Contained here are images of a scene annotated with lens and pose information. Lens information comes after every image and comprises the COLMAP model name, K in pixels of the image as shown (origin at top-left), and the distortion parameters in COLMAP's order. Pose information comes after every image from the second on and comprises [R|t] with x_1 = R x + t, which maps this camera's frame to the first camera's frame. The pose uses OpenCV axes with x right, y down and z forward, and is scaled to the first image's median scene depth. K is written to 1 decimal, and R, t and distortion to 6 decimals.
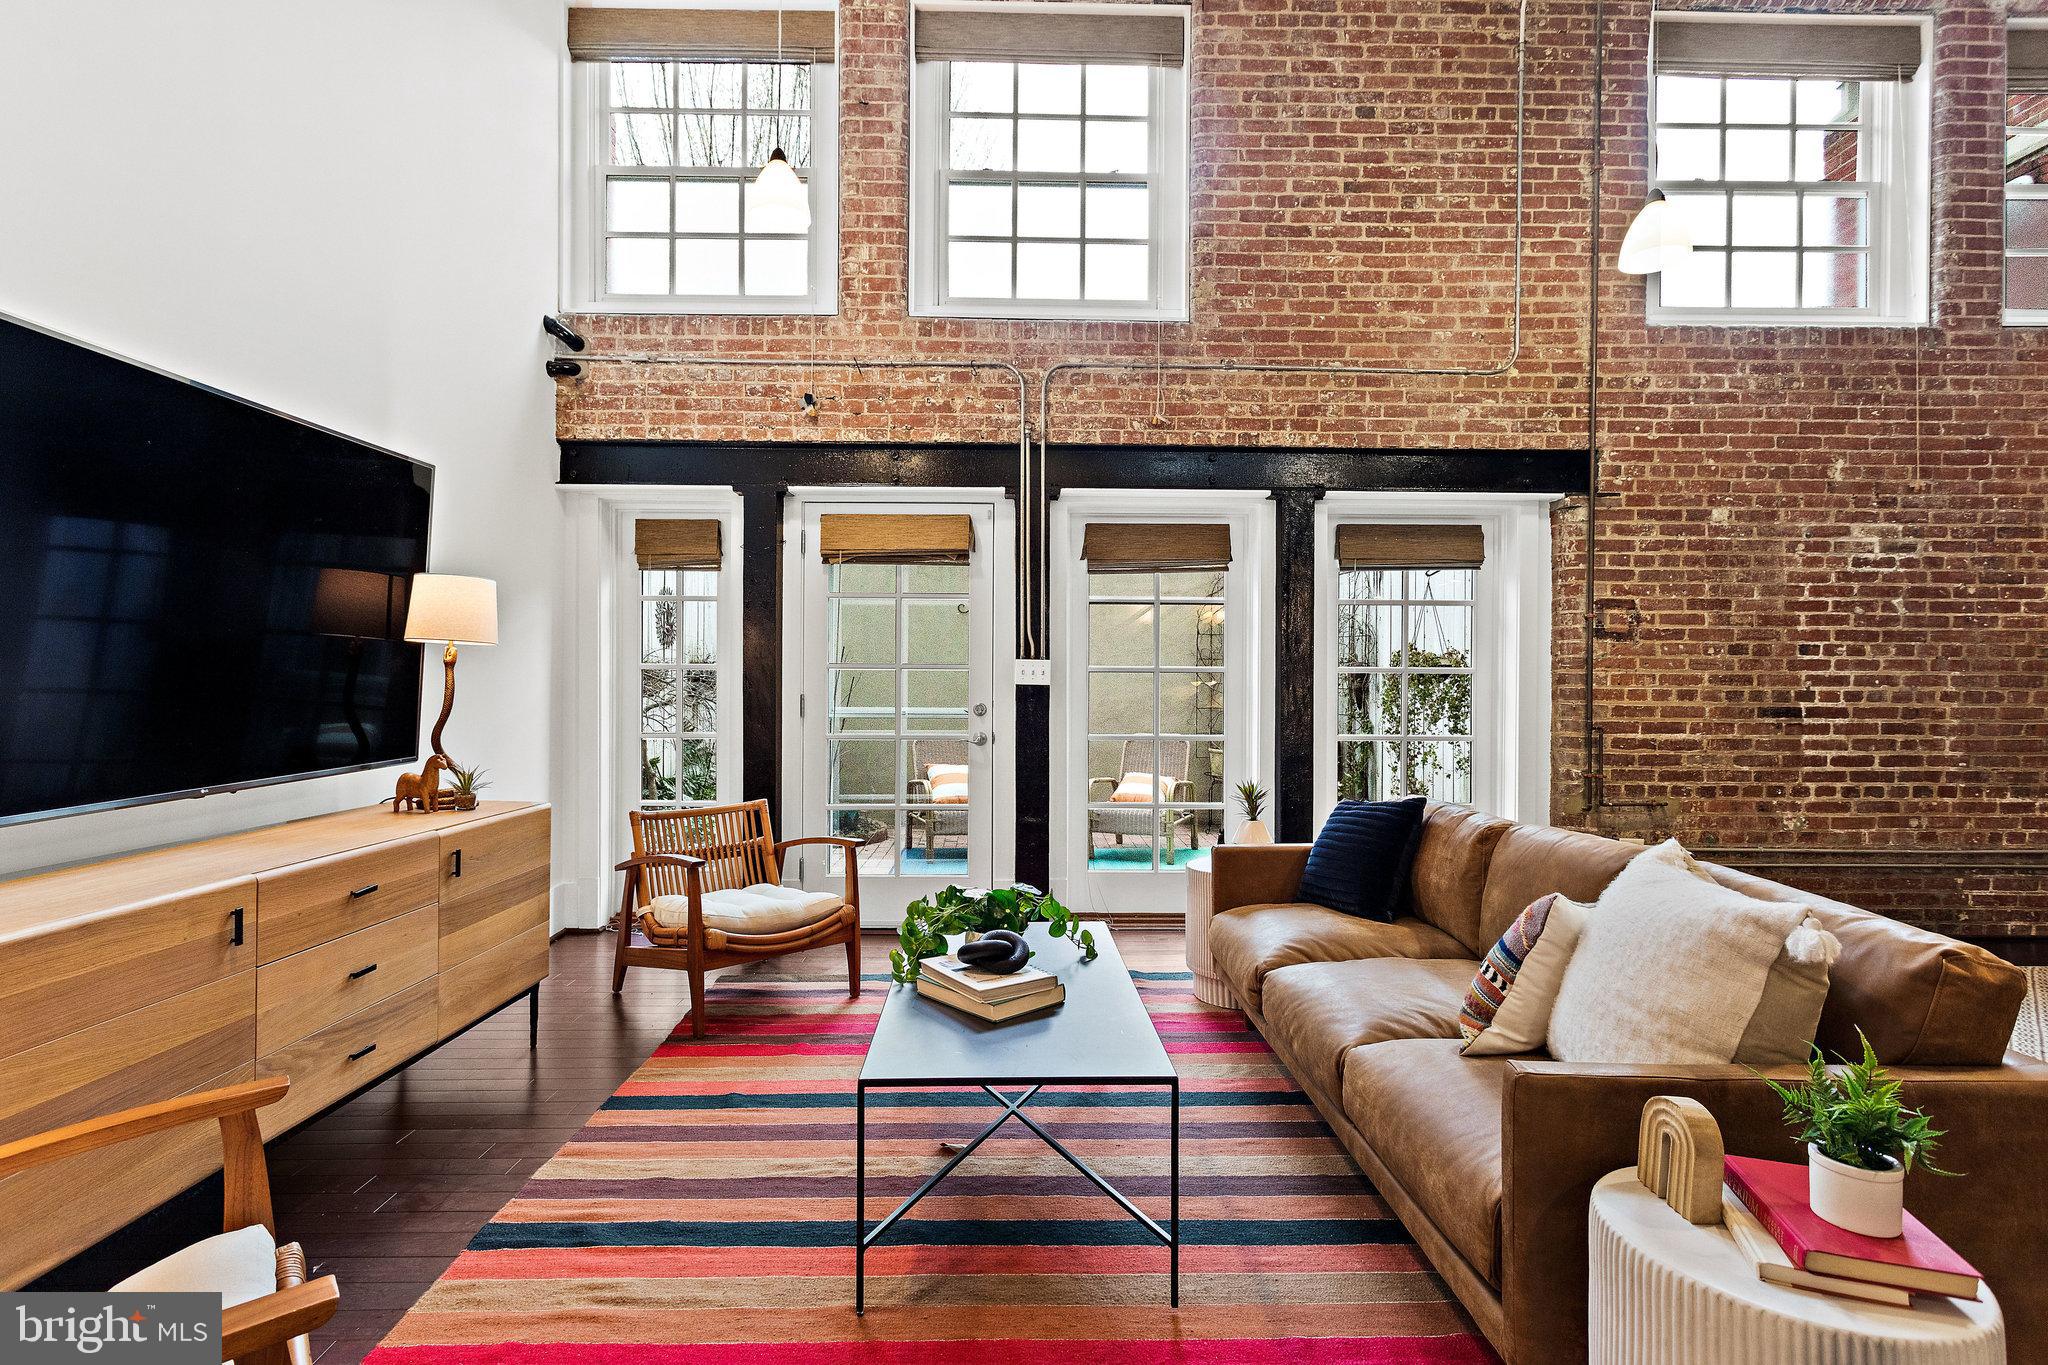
lens RADIAL K [[970.7, 0, 1072.8], [0, 970.7, 682.0], [0, 0, 1]] dist [0.001401, 0.002993]
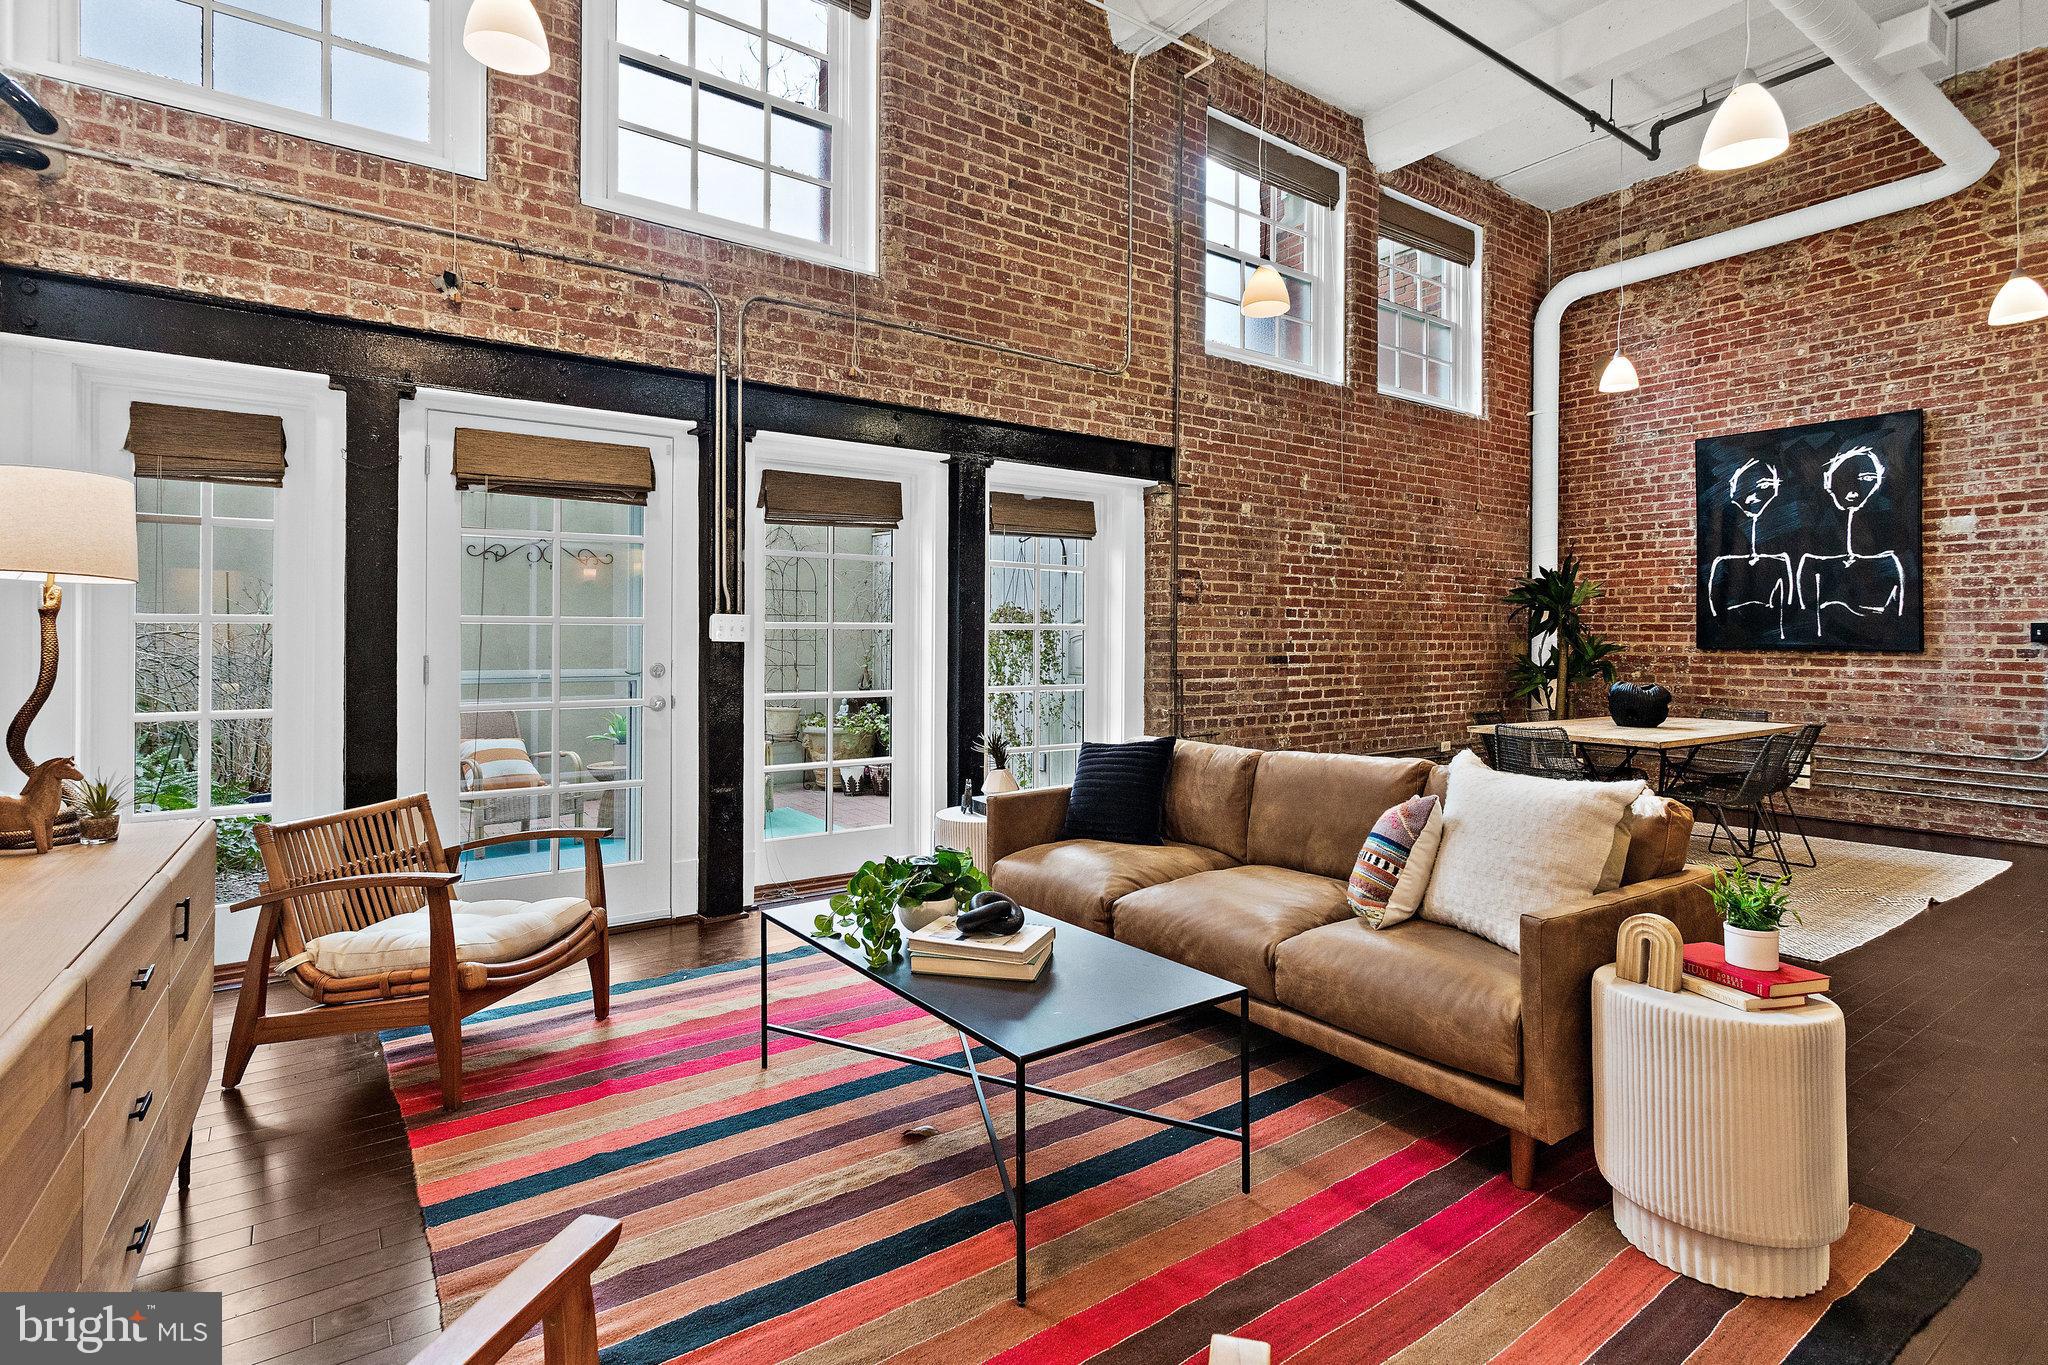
lens RADIAL K [[970.7, 0, 1018.2], [0, 970.7, 637.2], [0, 0, 1]] dist [0.001401, 0.002993]
pose [[0.833760, -0.002104, 0.552123, -0.306565], [0.002784, 0.999996, -0.000394, -0.000266], [-0.552120, 0.001866, 0.833762, 0.086969]]
